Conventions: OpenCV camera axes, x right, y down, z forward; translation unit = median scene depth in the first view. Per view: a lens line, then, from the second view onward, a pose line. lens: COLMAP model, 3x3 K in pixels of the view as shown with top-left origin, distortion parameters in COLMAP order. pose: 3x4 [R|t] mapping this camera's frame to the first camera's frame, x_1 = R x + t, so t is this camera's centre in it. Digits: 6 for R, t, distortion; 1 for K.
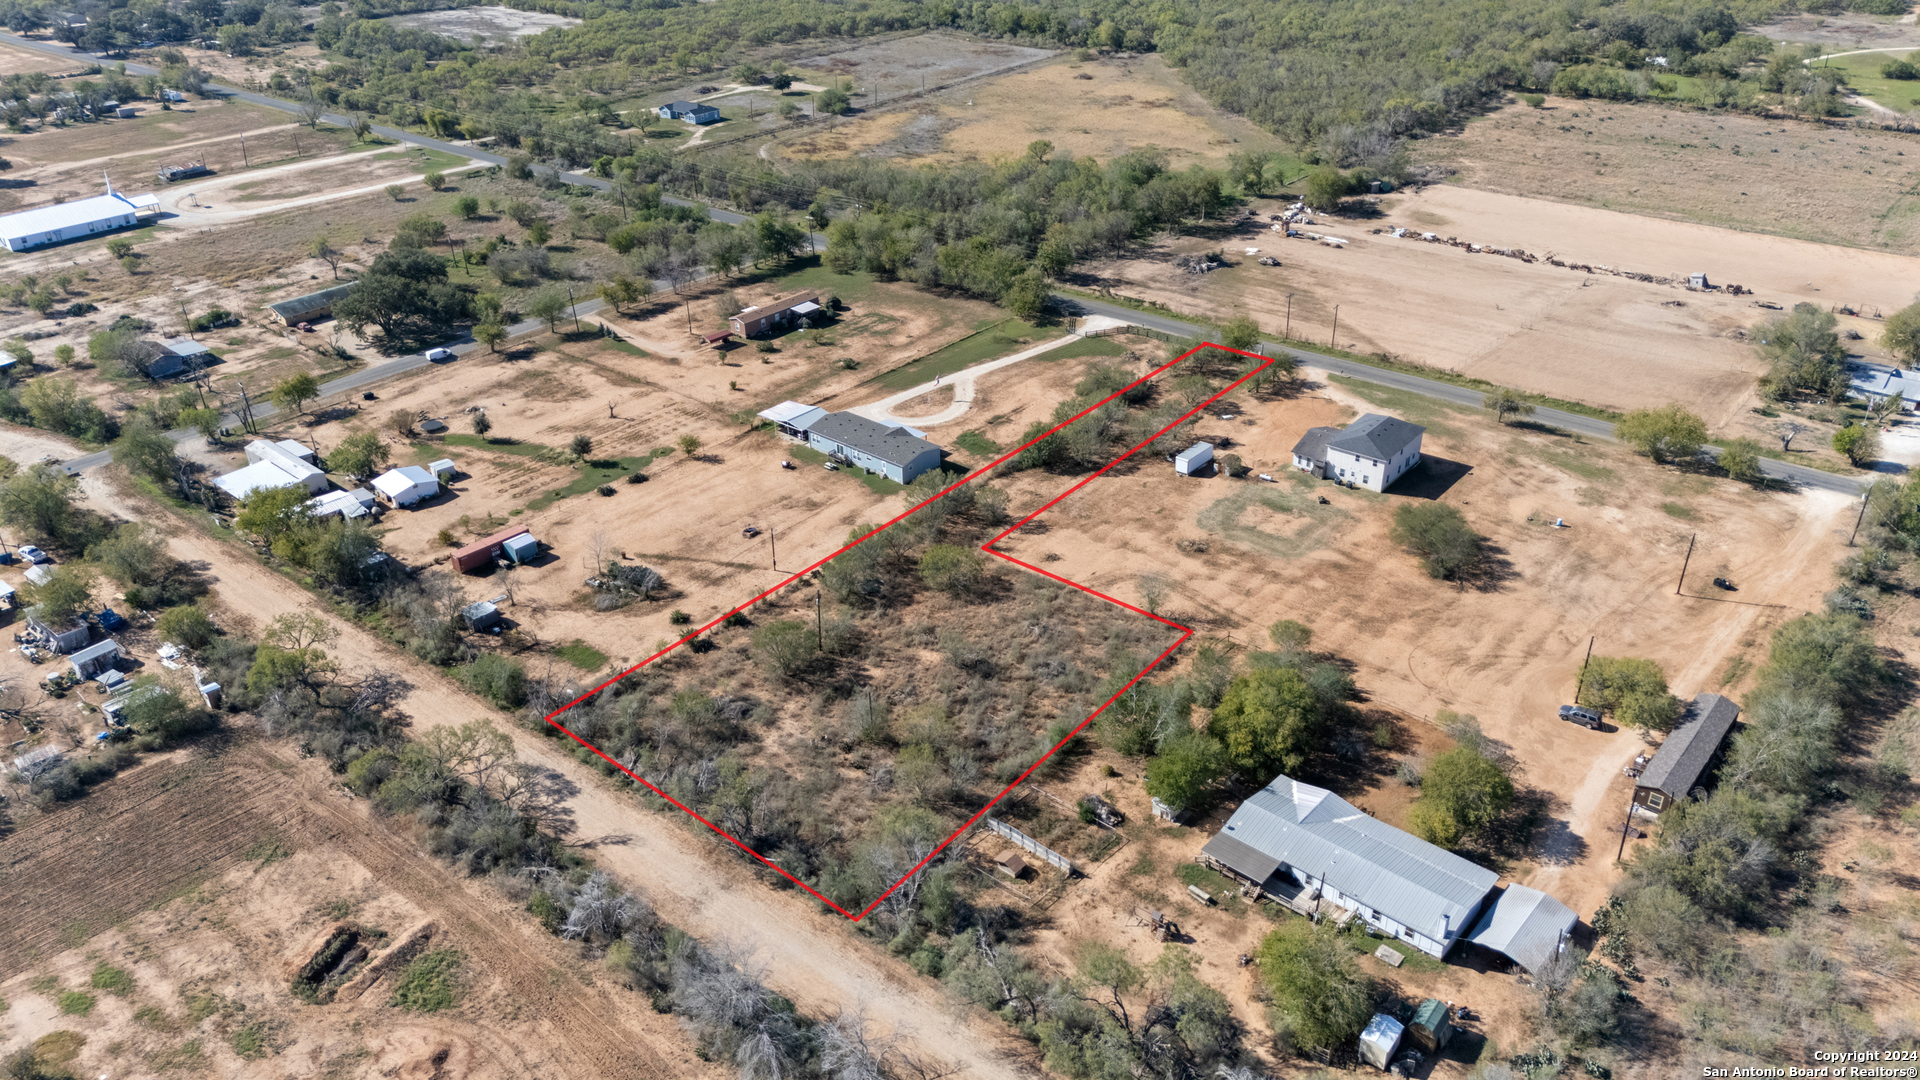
lens RADIAL K [[1406.8, 0, 962.7], [0, 1406.8, 542.2], [0, 0, 1]] dist [0.077569, -0.076660]
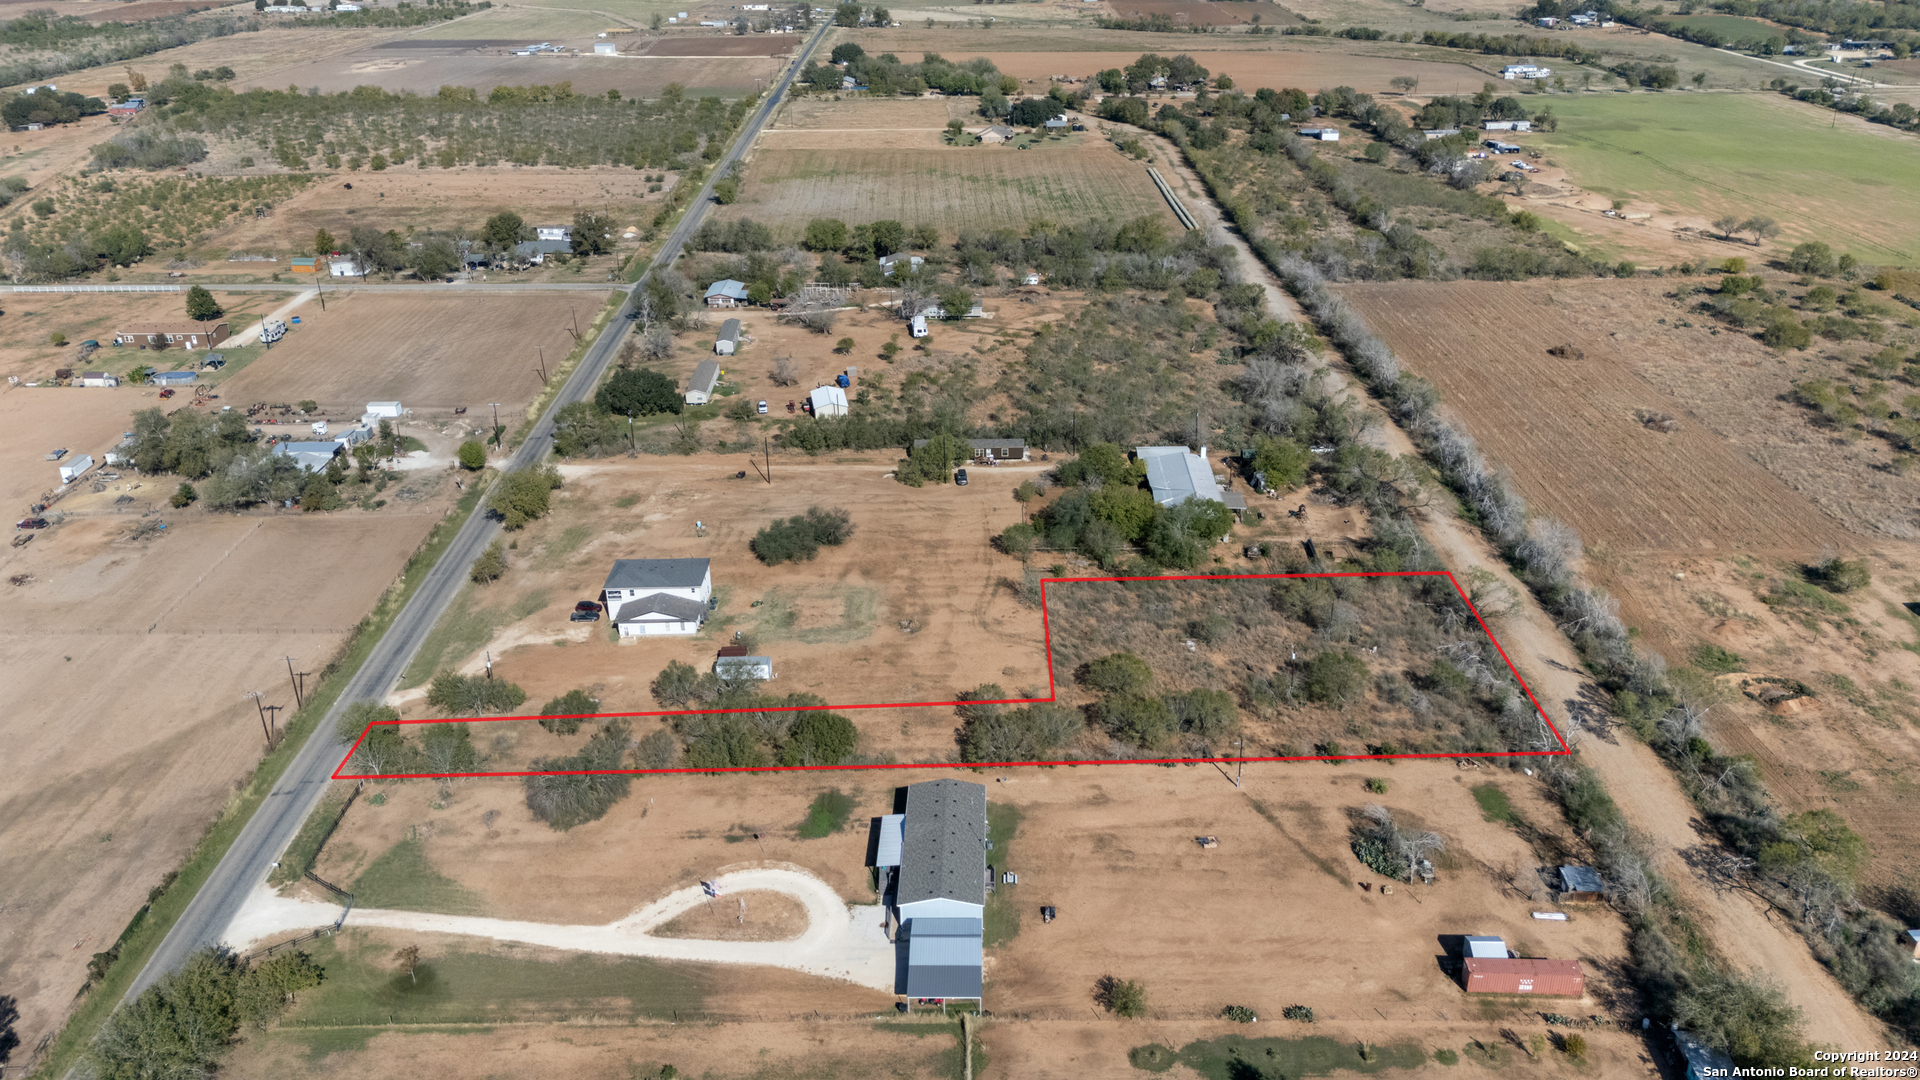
lens RADIAL K [[1406.8, 0, 963.6], [0, 1406.8, 535.2], [0, 0, 1]] dist [0.077569, -0.076660]
pose [[-0.637825, -0.304092, 0.707607, -0.553245], [0.397530, 0.656926, 0.640639, -0.659097], [-0.659659, 0.689910, -0.298118, 1.165158]]
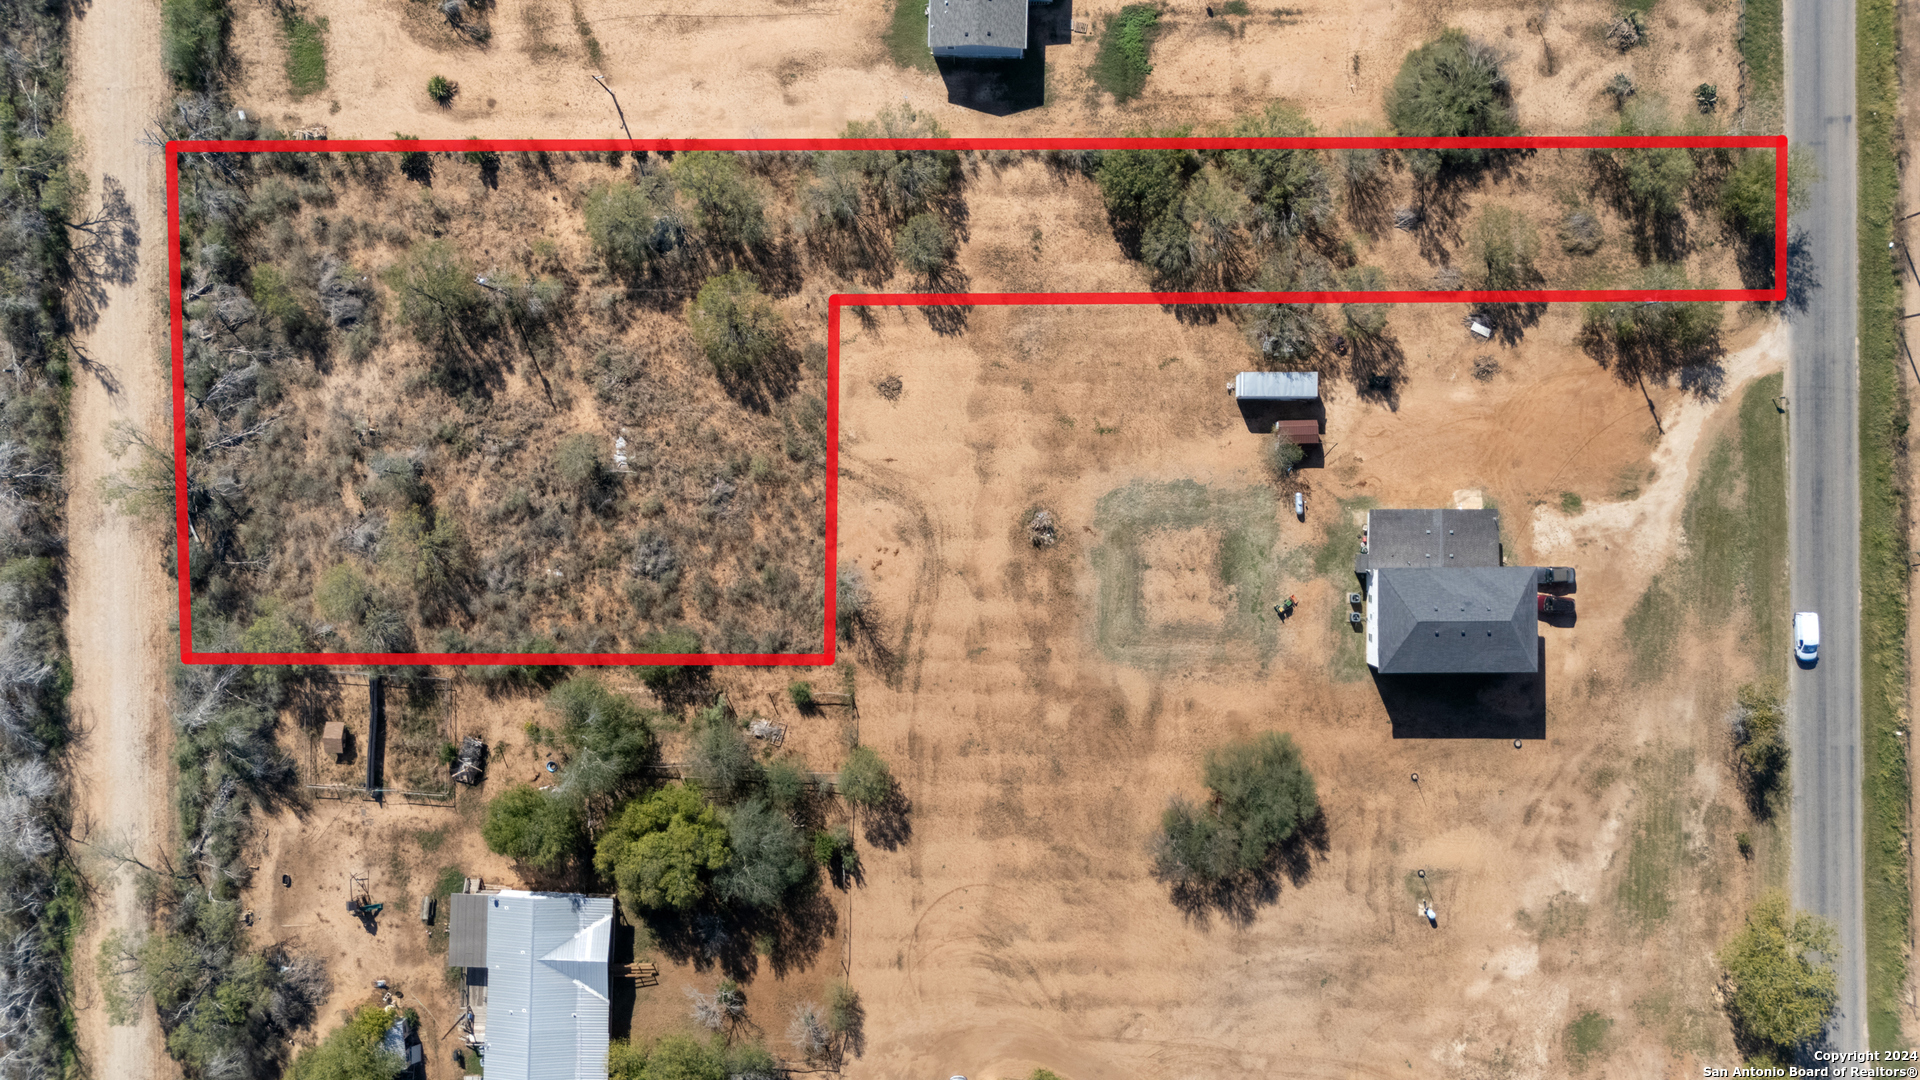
lens RADIAL K [[1406.8, 0, 955.7], [0, 1406.8, 551.0], [0, 0, 1]] dist [0.077569, -0.076660]
pose [[0.636242, 0.771322, 0.016082, 0.126639], [-0.371058, 0.287667, 0.882929, -0.552508], [0.676397, -0.567723, 0.469231, 0.602333]]
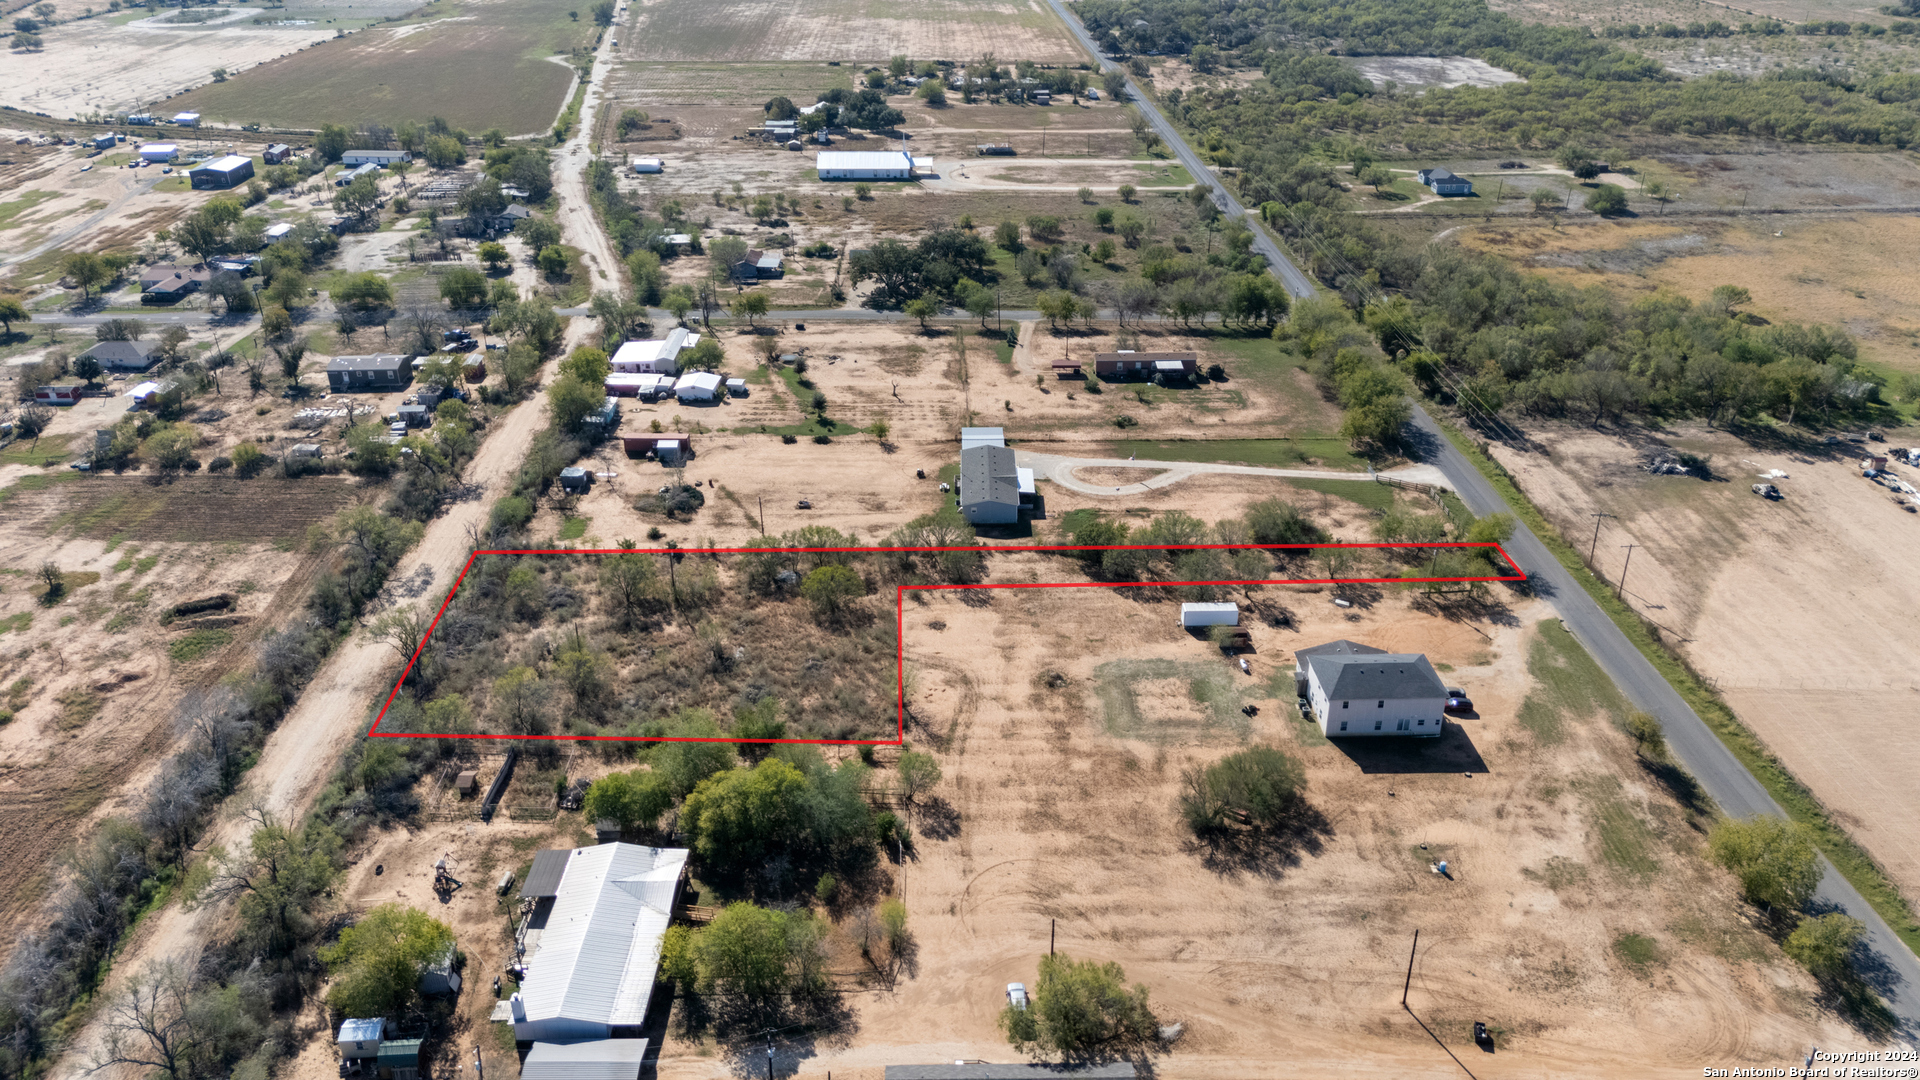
lens RADIAL K [[1406.8, 0, 962.8], [0, 1406.8, 534.8], [0, 0, 1]] dist [0.077569, -0.076660]
pose [[0.655952, 0.353739, -0.666780, 0.656512], [-0.375381, 0.919276, 0.118407, -0.158135], [0.654840, 0.172627, 0.735788, 0.259549]]
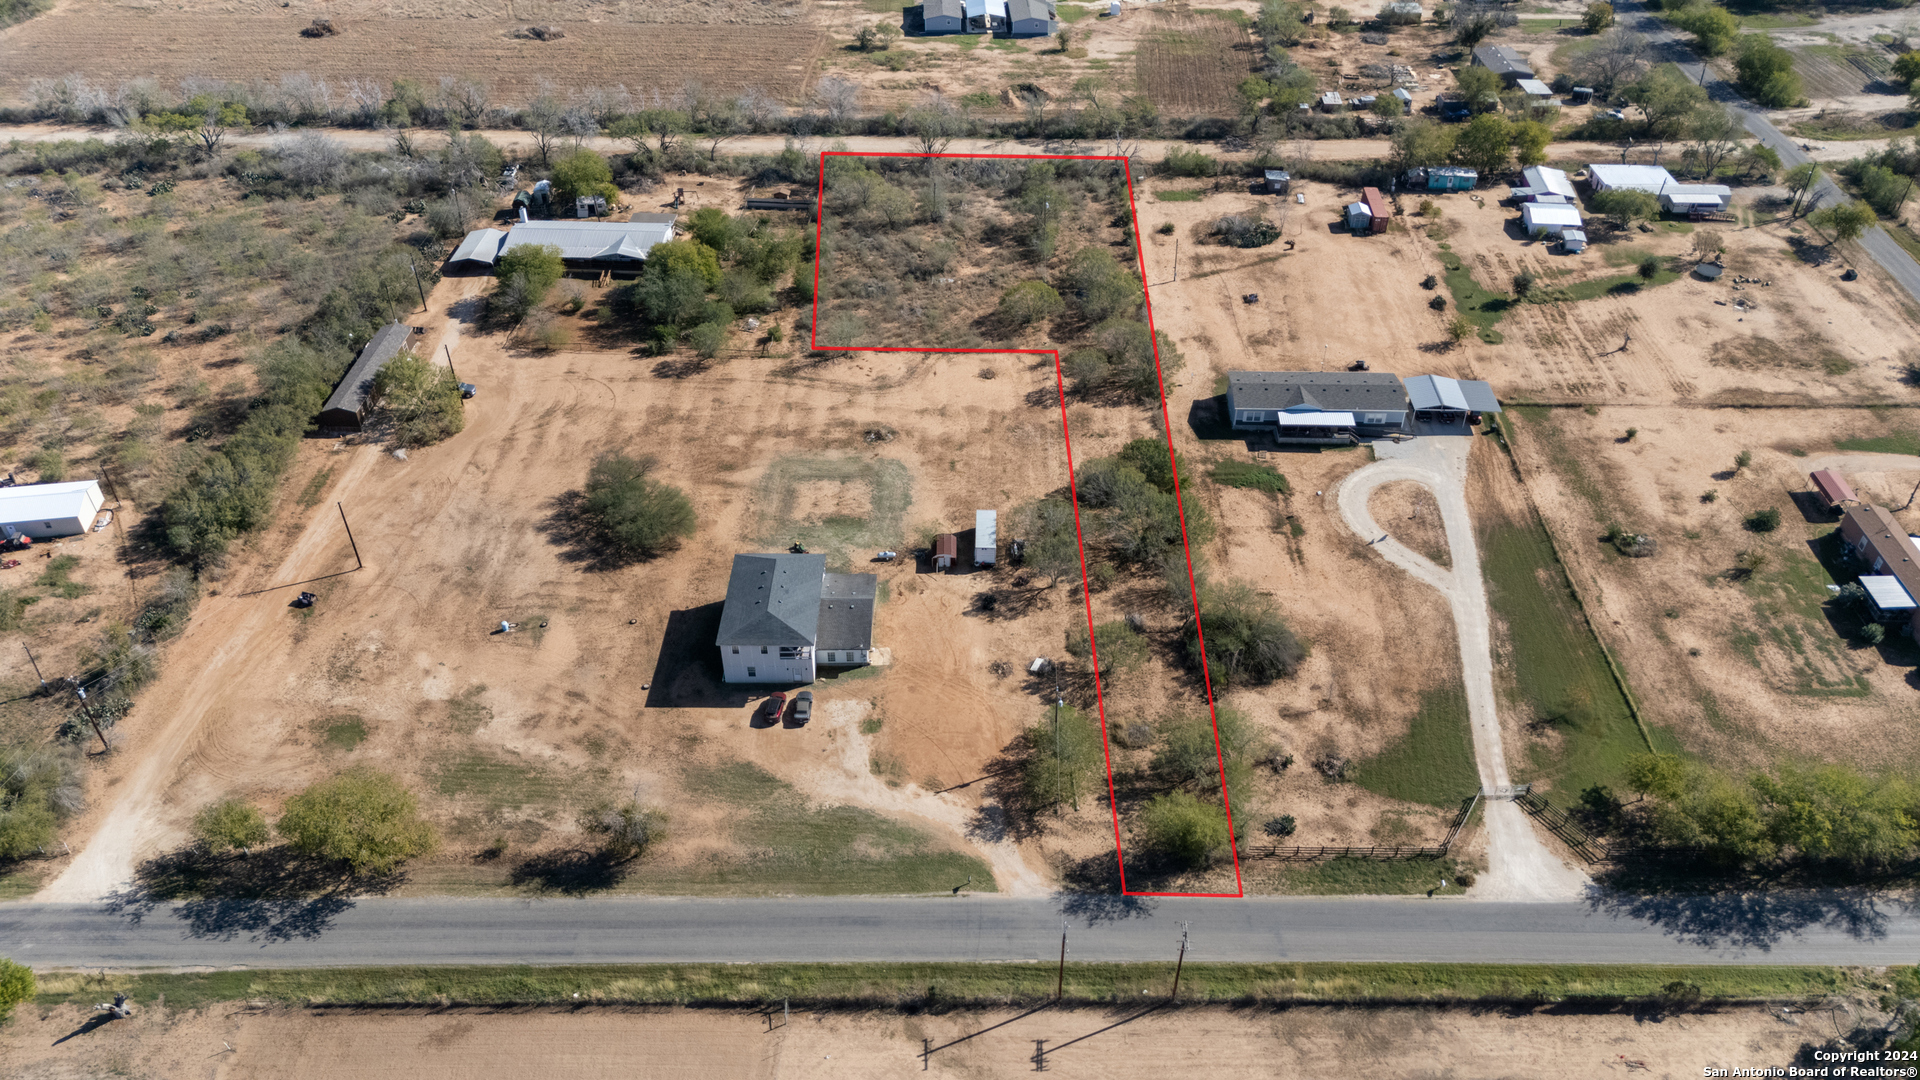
lens RADIAL K [[1406.8, 0, 966.6], [0, 1406.8, 538.0], [0, 0, 1]] dist [0.077569, -0.076660]
pose [[-0.780031, 0.397420, -0.483331, 0.547572], [-0.297517, 0.443969, 0.845207, -0.701691], [0.550486, 0.803087, -0.228070, 1.212250]]
